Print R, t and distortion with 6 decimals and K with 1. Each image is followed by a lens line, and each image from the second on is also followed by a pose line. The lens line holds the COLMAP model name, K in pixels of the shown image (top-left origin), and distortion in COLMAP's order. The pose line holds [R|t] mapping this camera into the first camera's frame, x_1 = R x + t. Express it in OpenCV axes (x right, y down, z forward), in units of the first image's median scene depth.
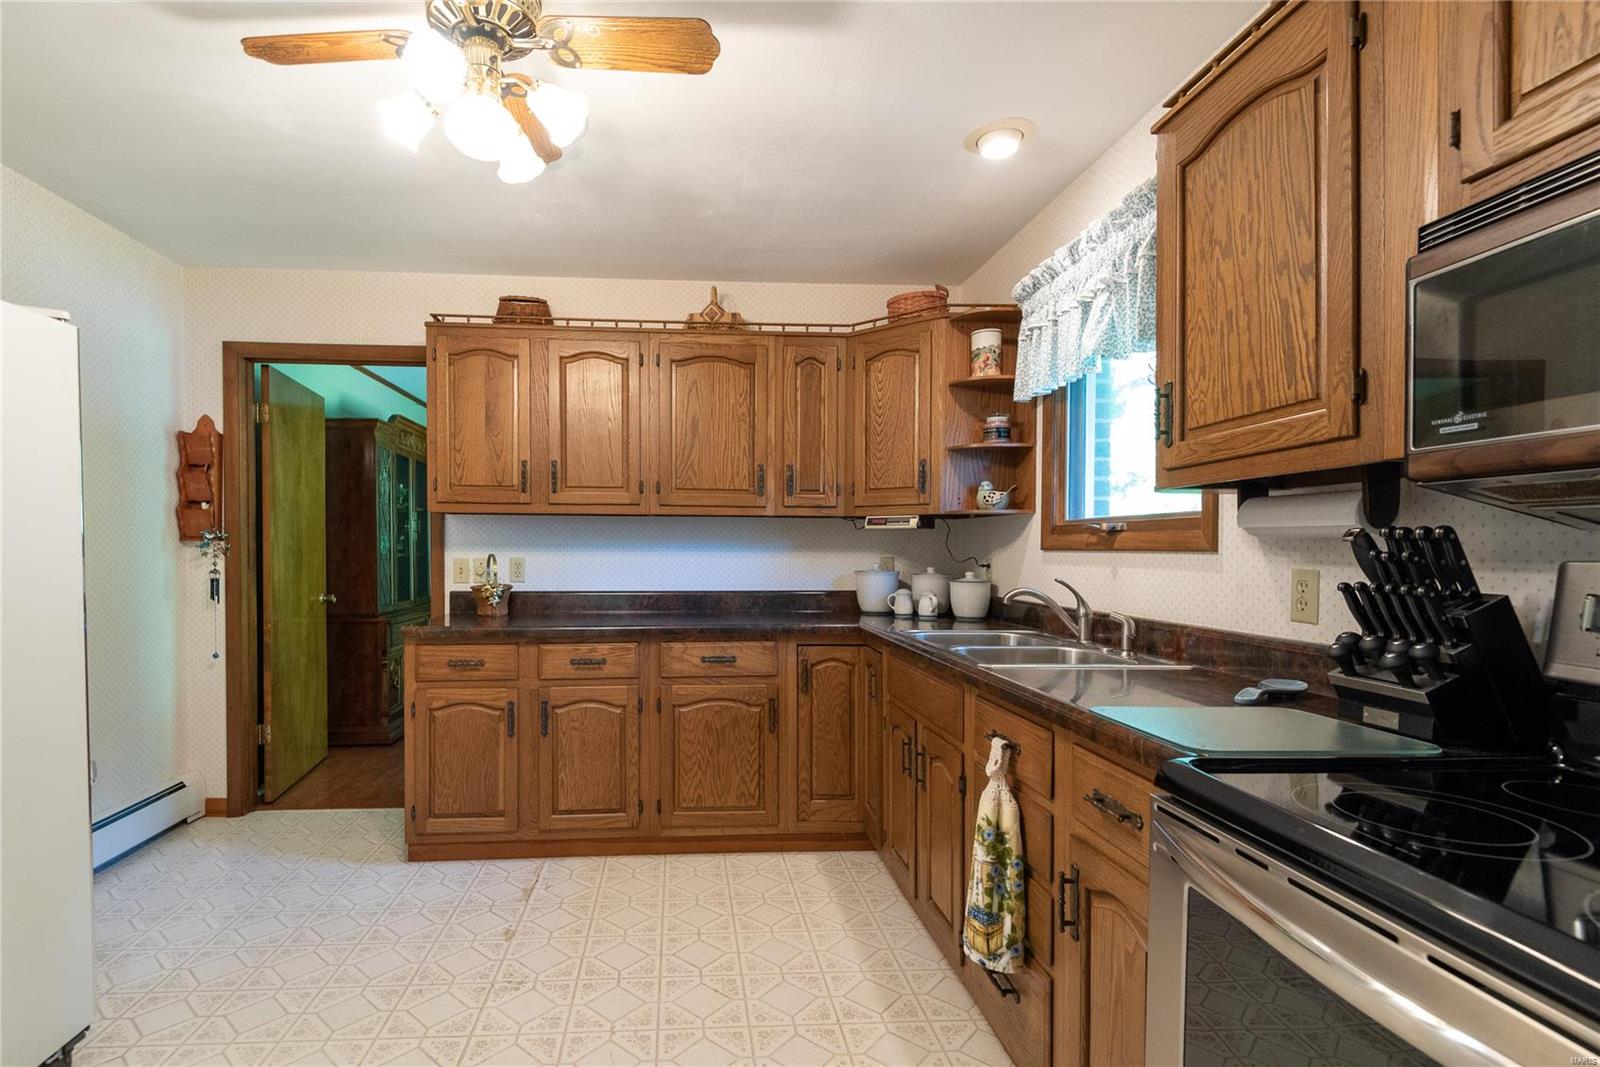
lens RADIAL K [[759.4, 0, 744.4], [0, 759.4, 556.9], [0, 0, 1]] dist [0.010533, -0.009751]
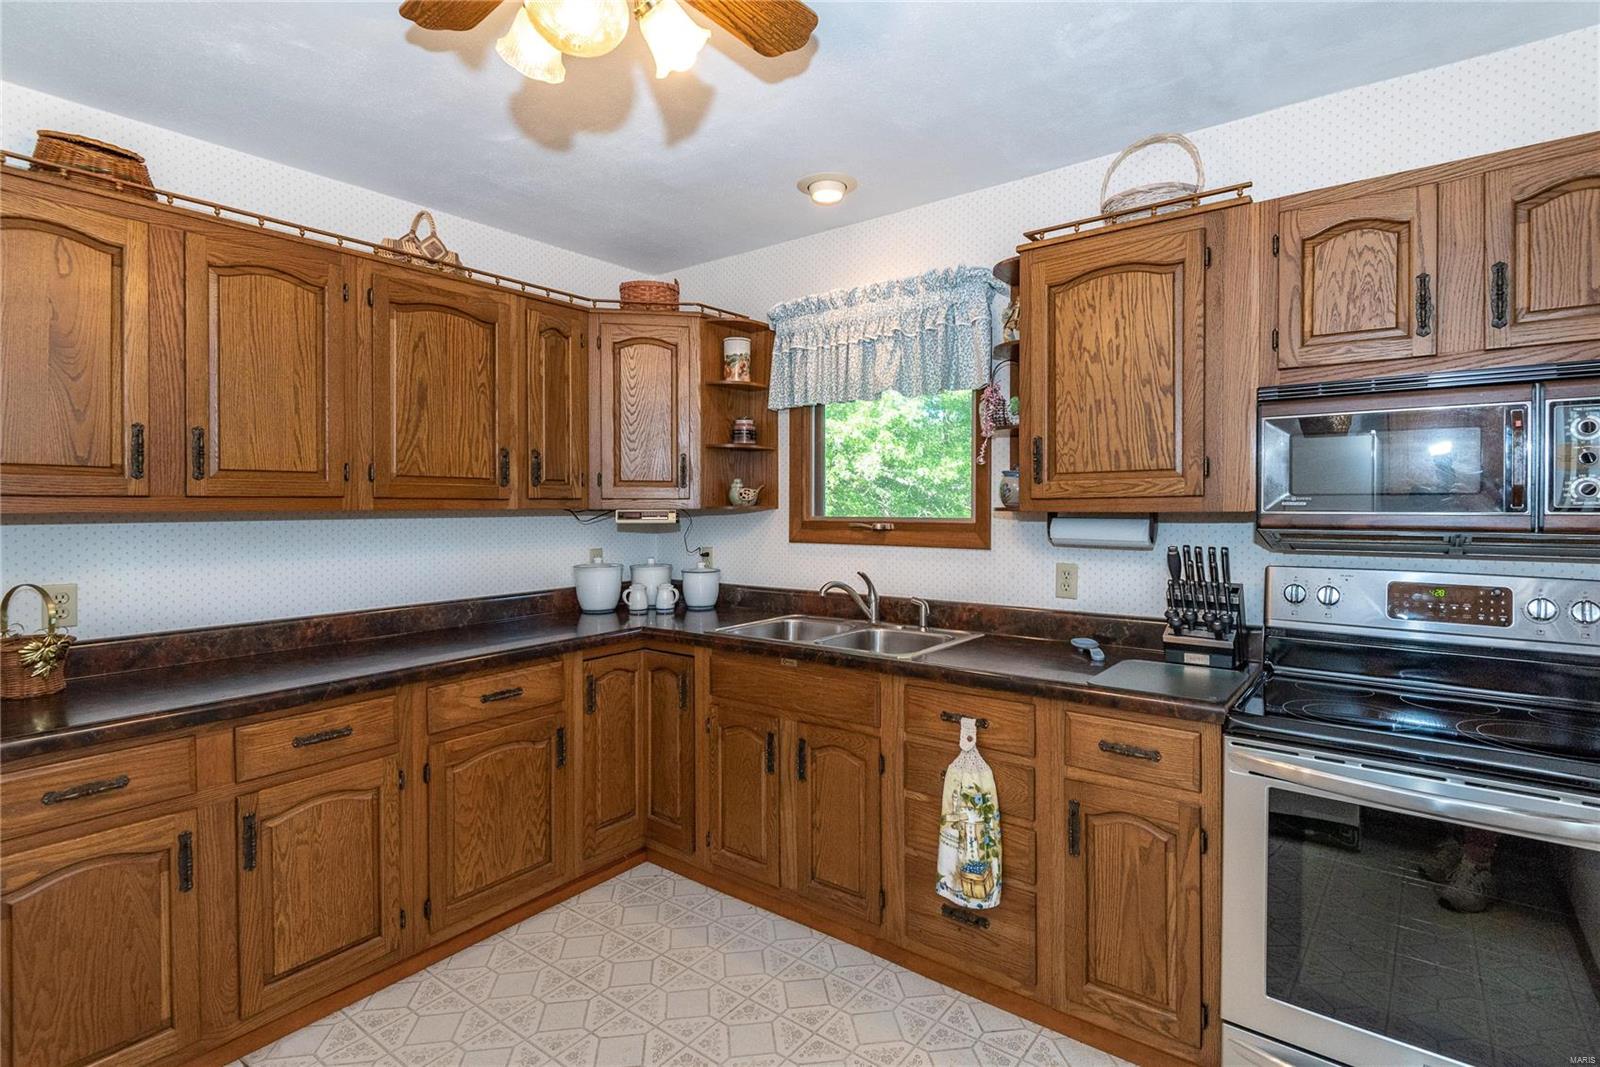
lens RADIAL K [[759.4, 0, 812.3], [0, 759.4, 512.1], [0, 0, 1]] dist [0.010533, -0.009751]
pose [[0.647841, -0.014484, 0.761638, -0.437469], [0.012559, 0.999886, 0.008333, -0.061189], [-0.761672, 0.004167, 0.647949, 0.233419]]
